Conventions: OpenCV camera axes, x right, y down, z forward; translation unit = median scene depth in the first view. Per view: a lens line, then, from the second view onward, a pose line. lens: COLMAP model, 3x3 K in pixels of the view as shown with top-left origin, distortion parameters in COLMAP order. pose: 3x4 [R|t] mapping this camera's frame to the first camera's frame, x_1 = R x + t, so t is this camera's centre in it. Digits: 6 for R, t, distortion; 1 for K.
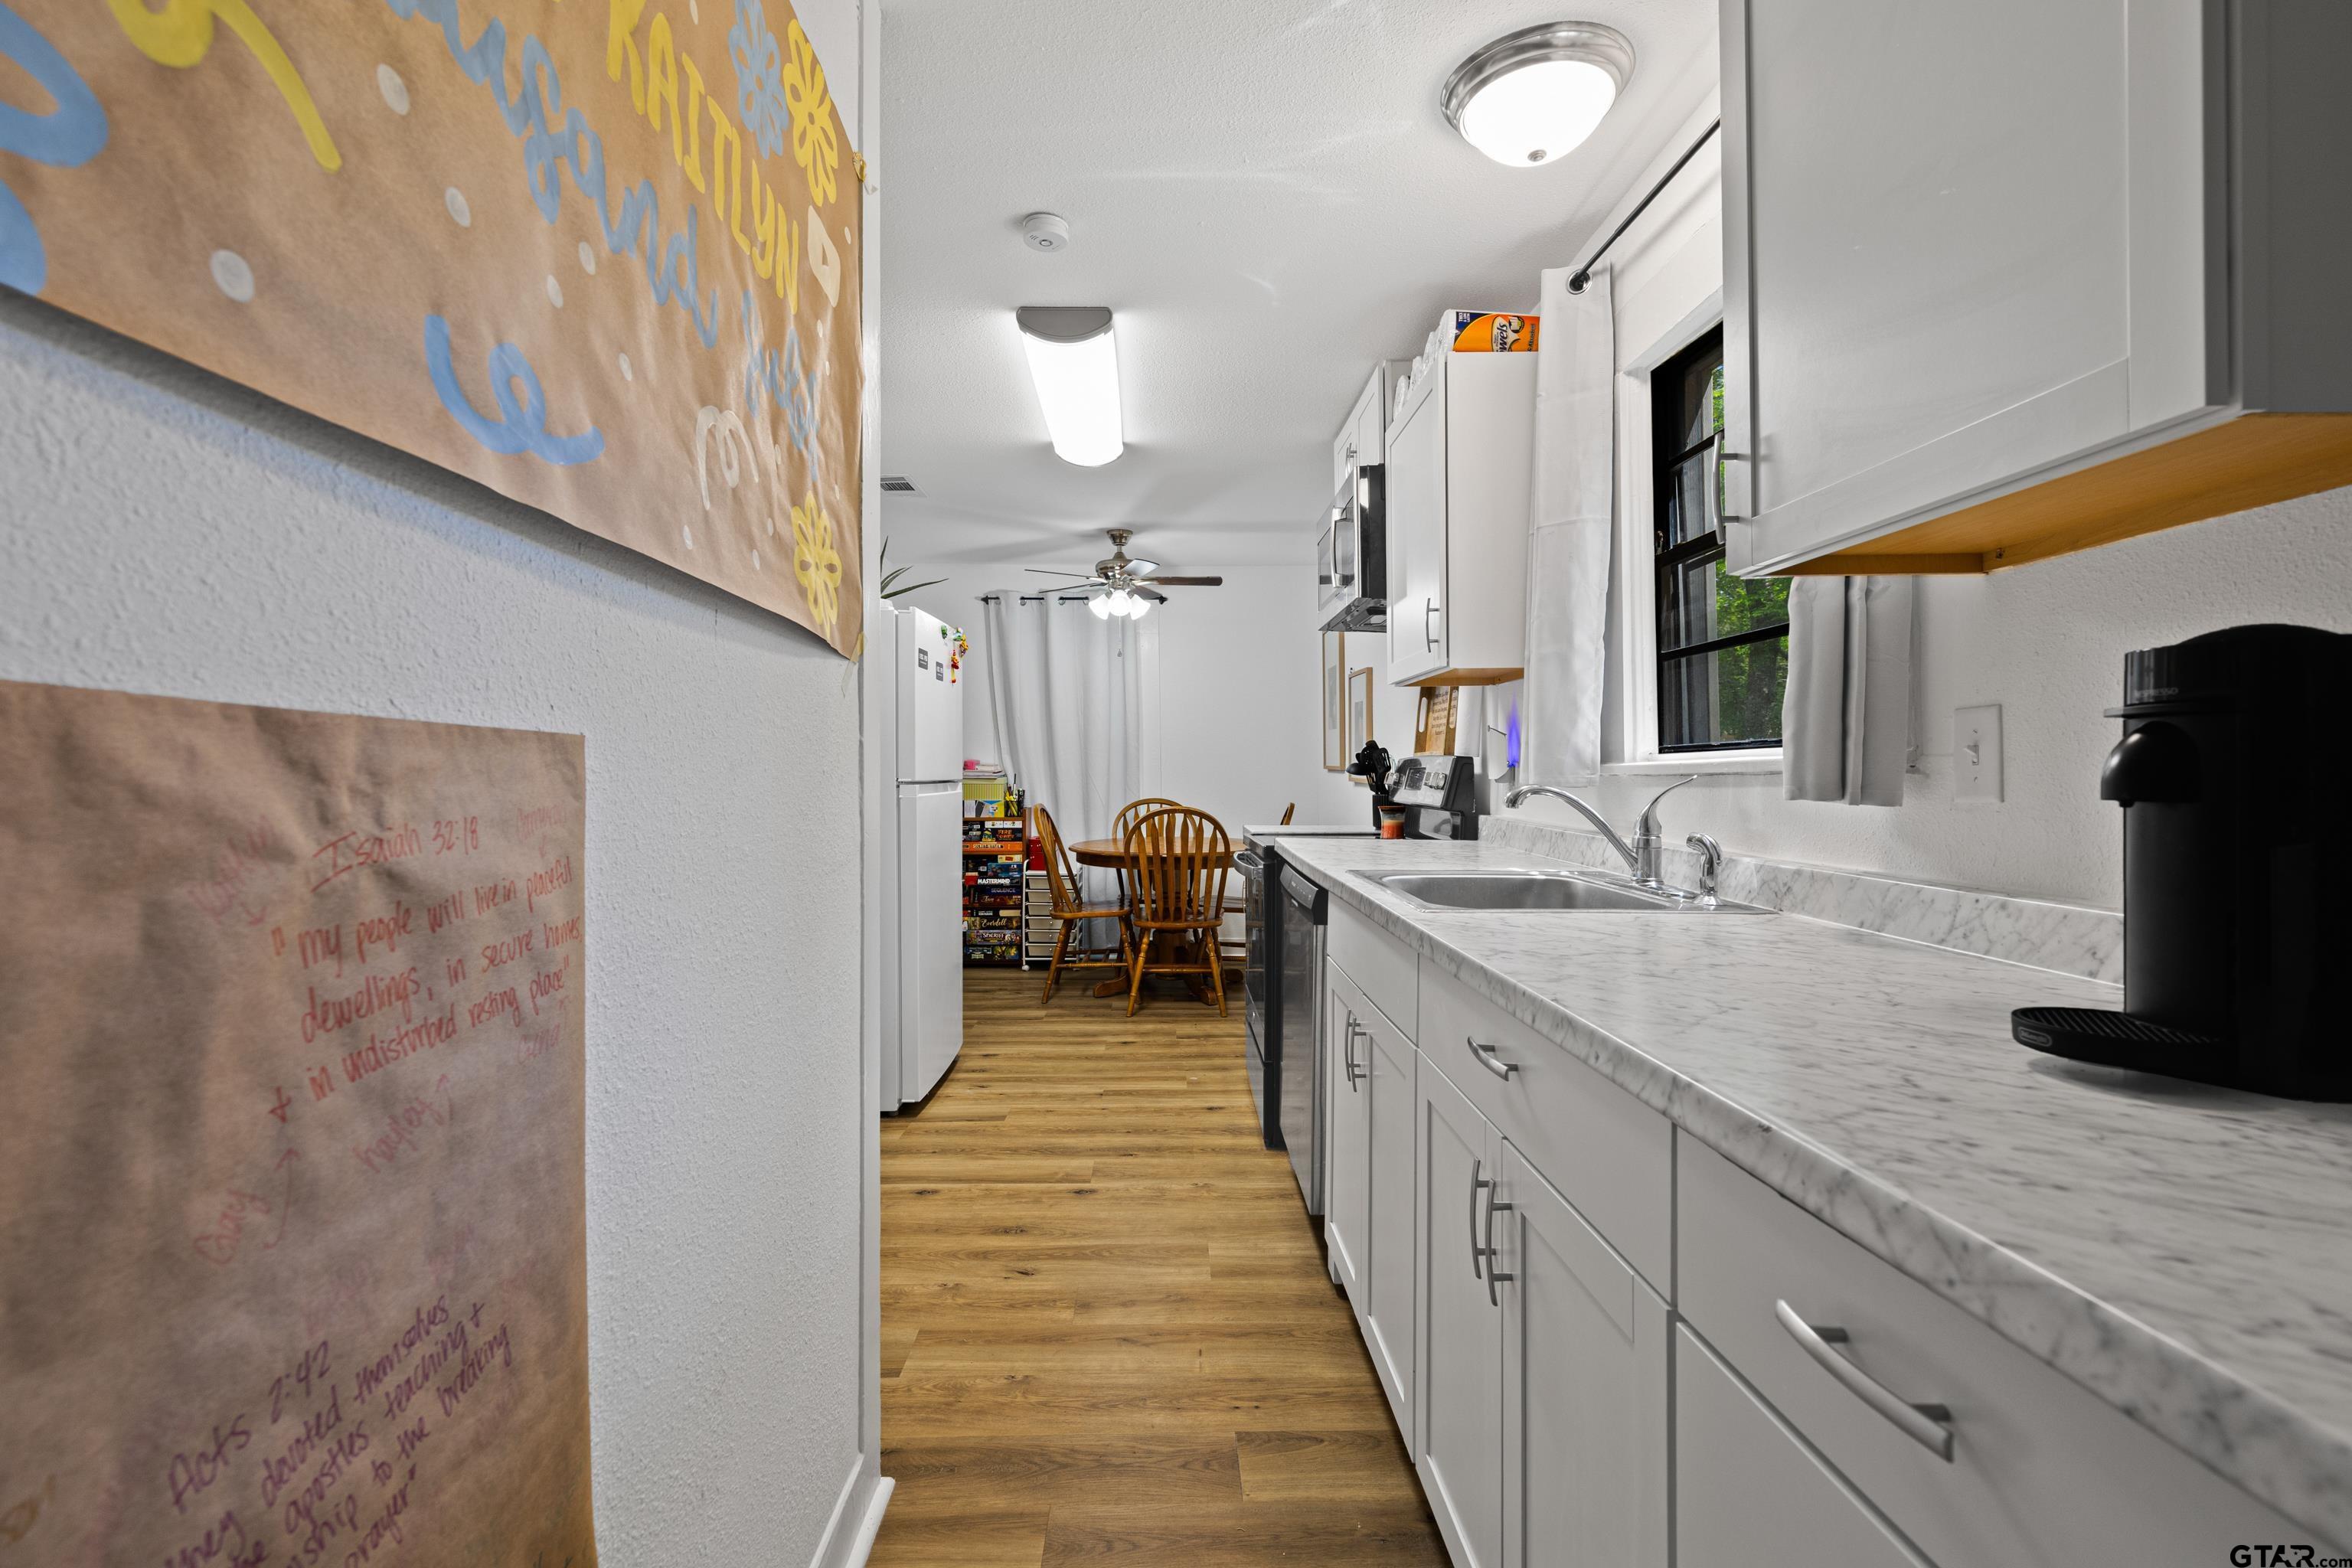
lens RADIAL K [[1057.0, 0, 1183.5], [0, 1057.0, 784.9], [0, 0, 1]] dist [0.002912, 0.000584]
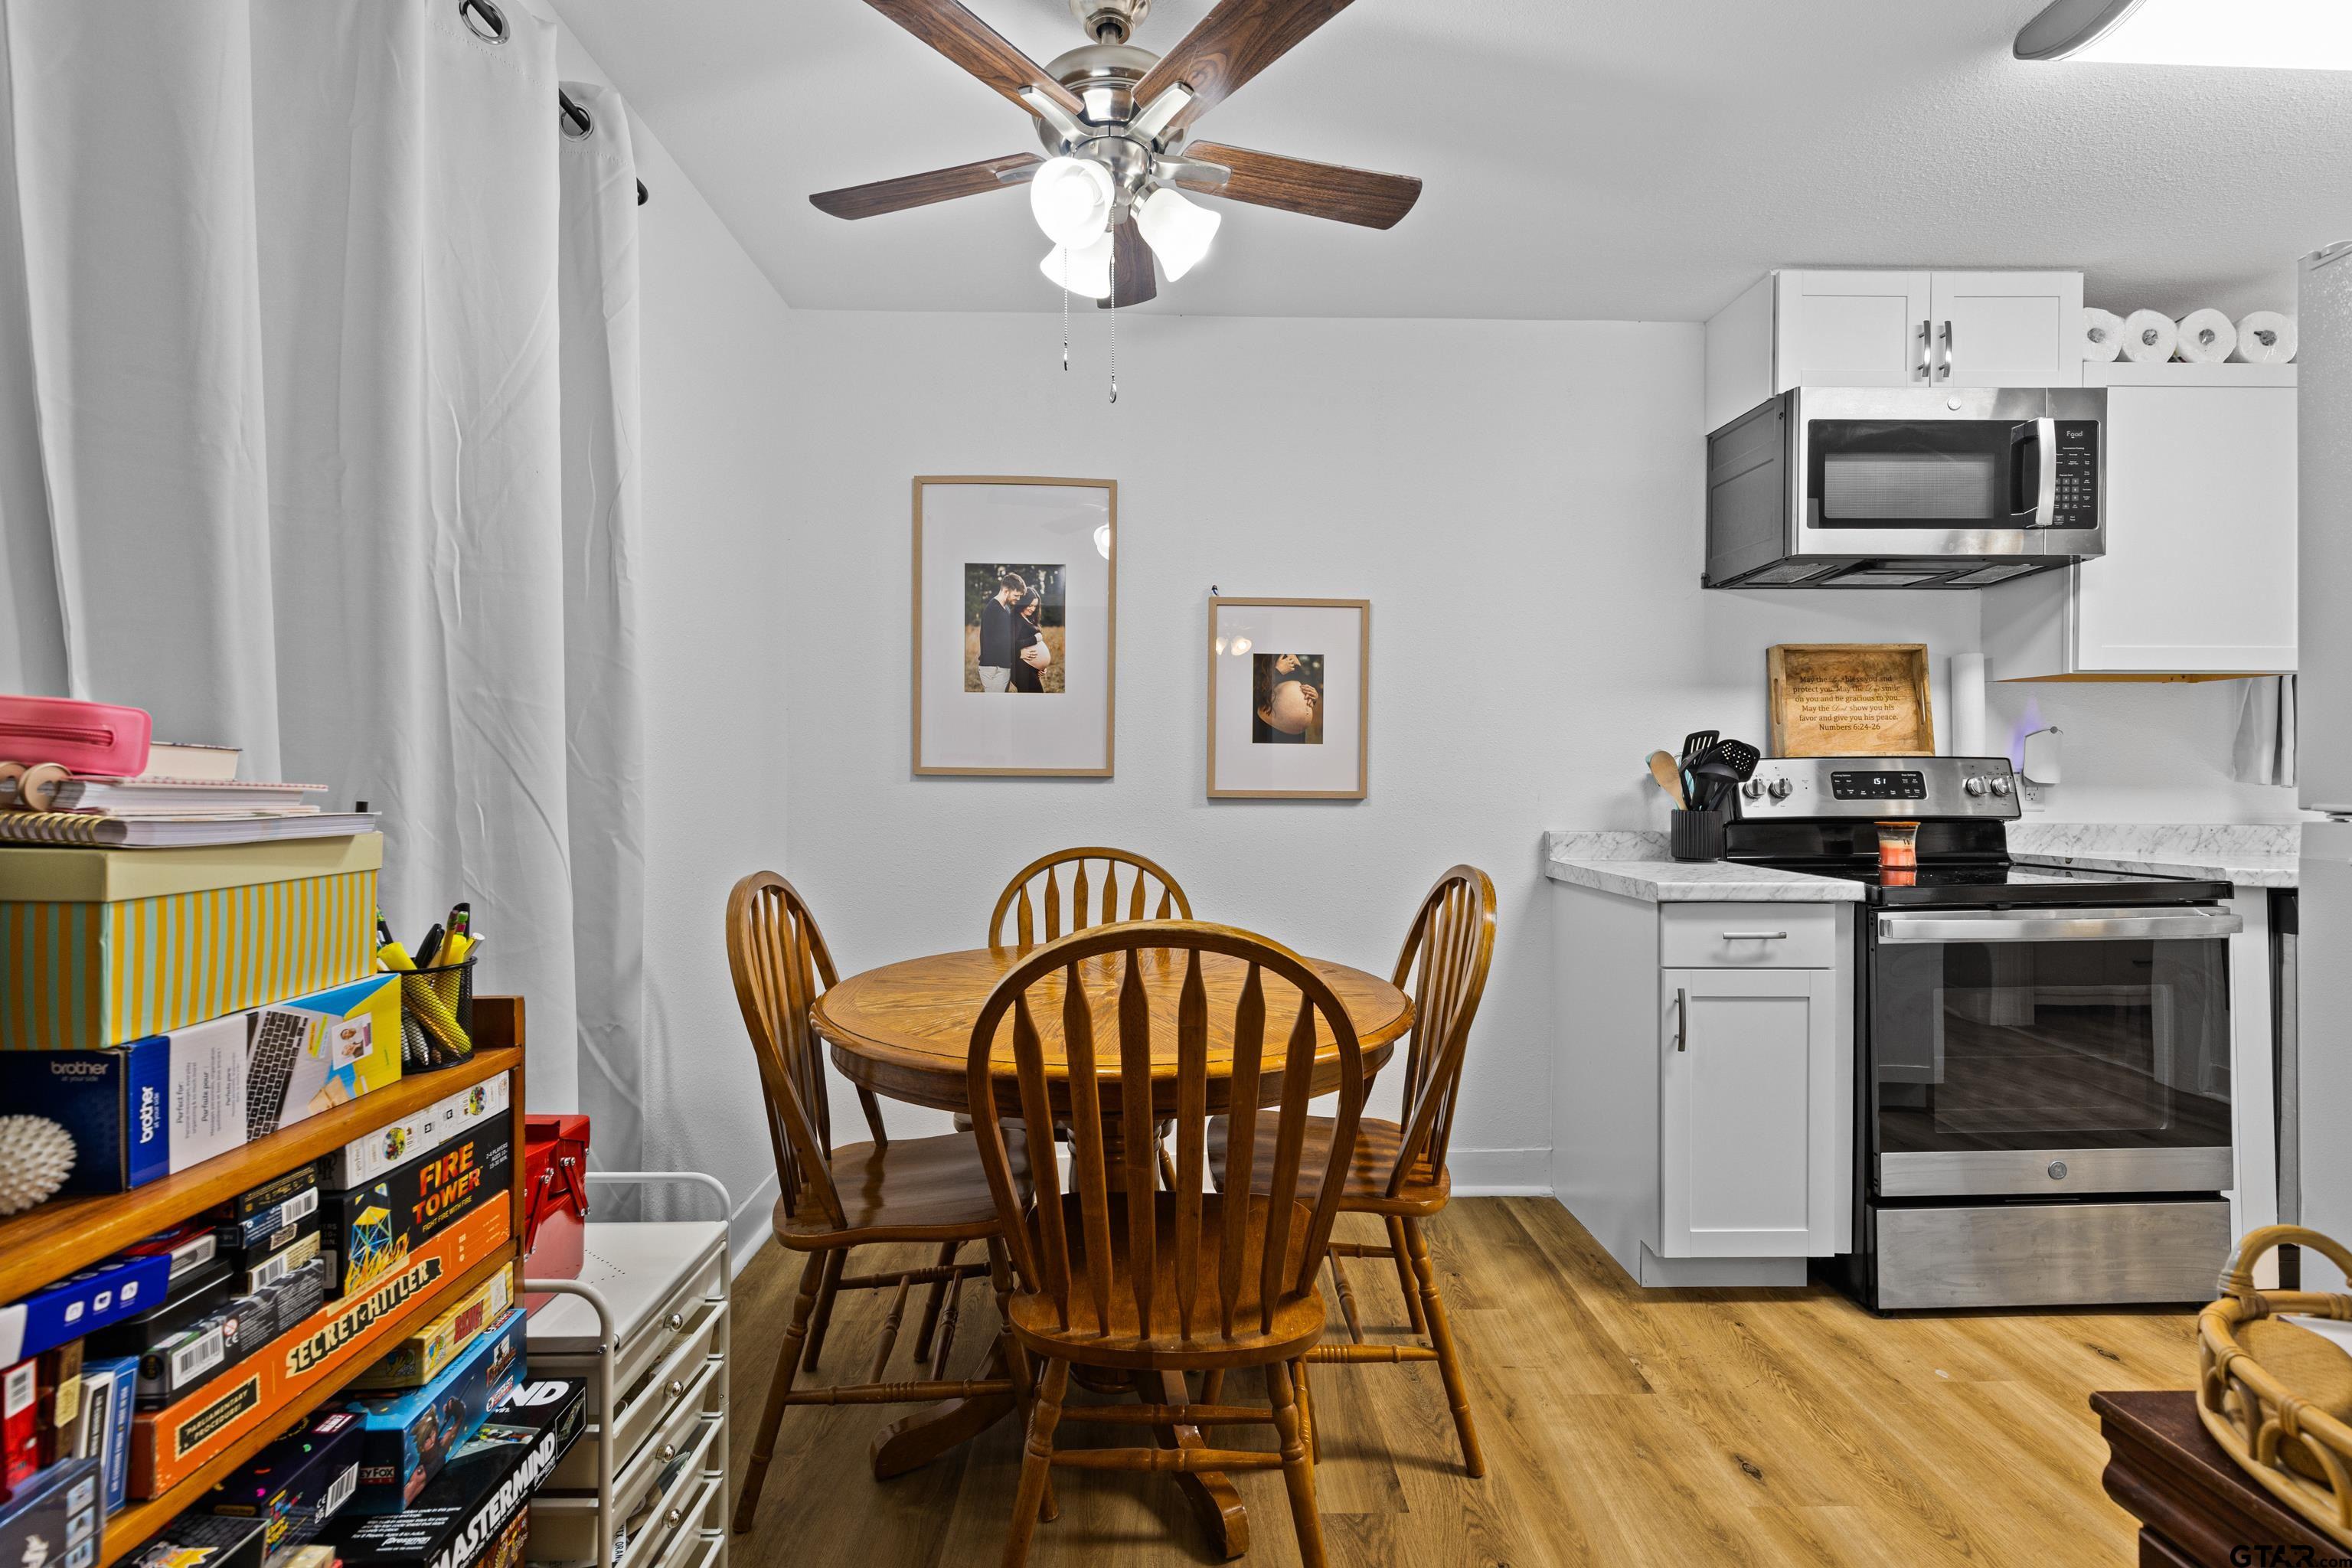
lens RADIAL K [[1056.3, 0, 1165.1], [0, 1056.3, 780.2], [0, 0, 1]] dist [0.001897, 0.000247]
pose [[0.005240, -0.004341, 0.999977, -0.400528], [0.017419, 0.999839, 0.004249, -0.015539], [-0.999835, 0.017396, 0.005315, 1.086540]]
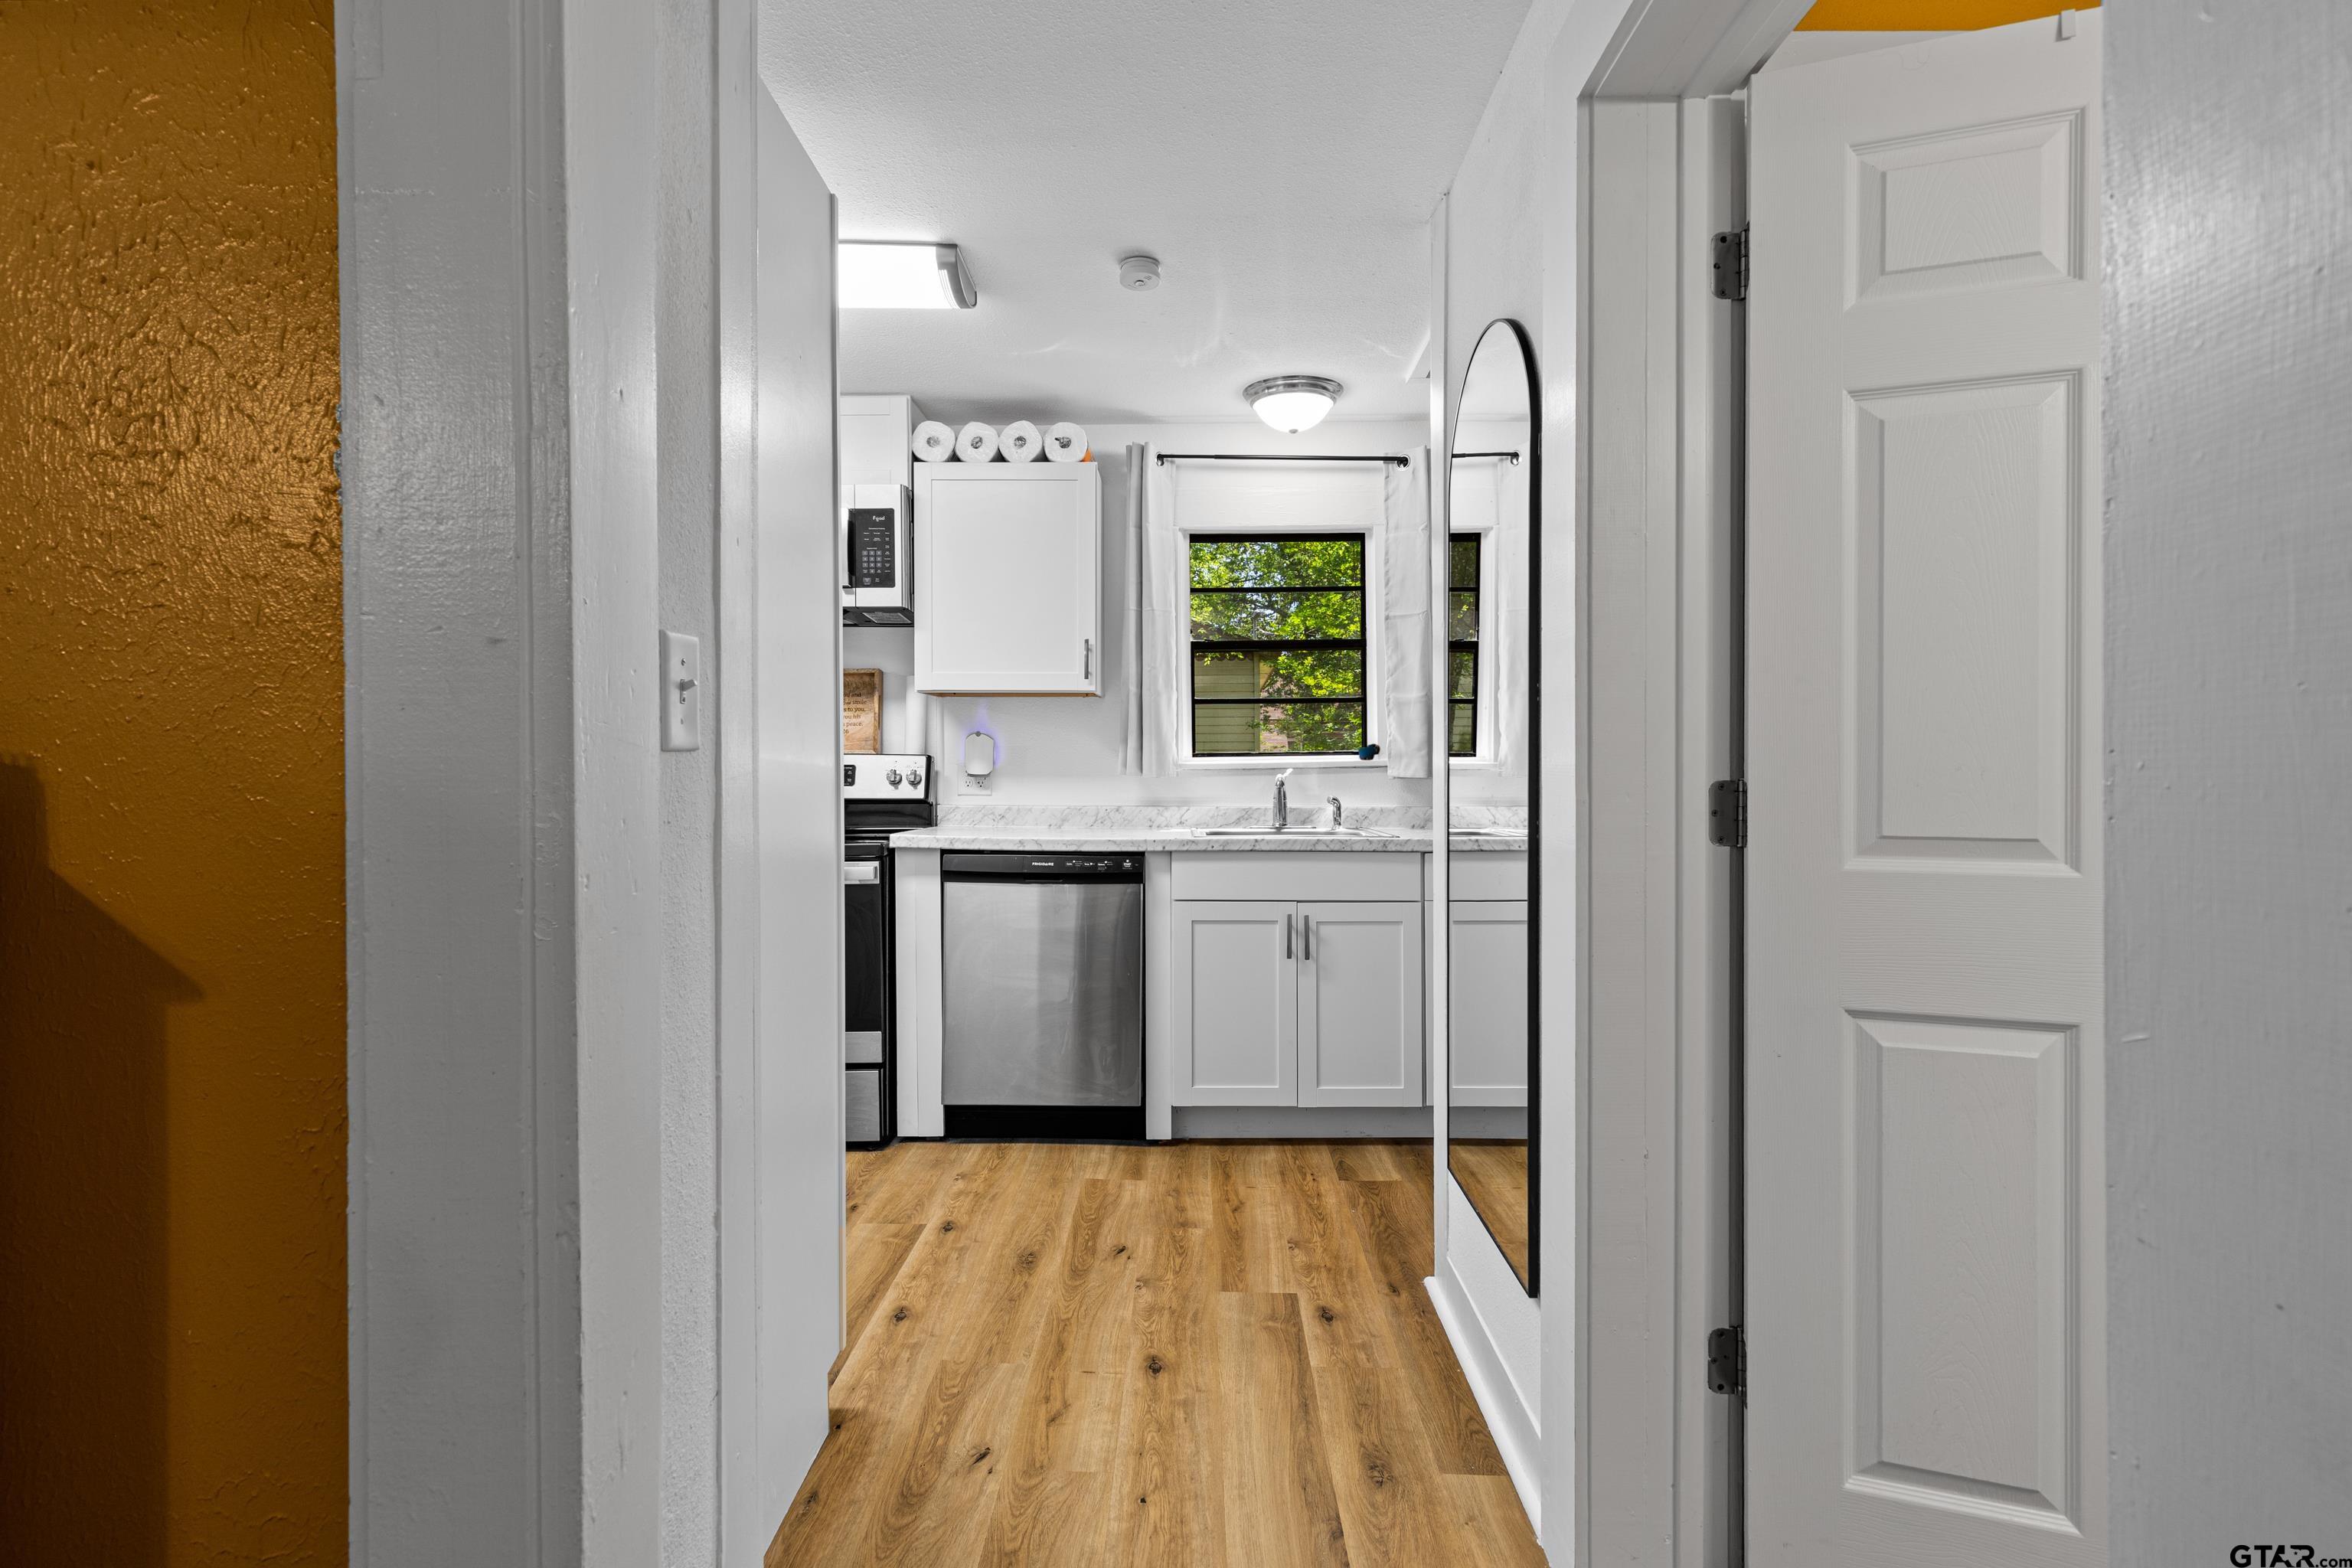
lens RADIAL K [[1068.1, 0, 1181.3], [0, 1068.1, 771.9], [0, 0, 1]] dist [0.000210, -0.000019]
pose [[0.027296, -0.006376, 0.999607, -0.582833], [0.014488, 0.999877, 0.005982, -0.007001], [-0.999522, 0.014319, 0.027385, 0.441298]]
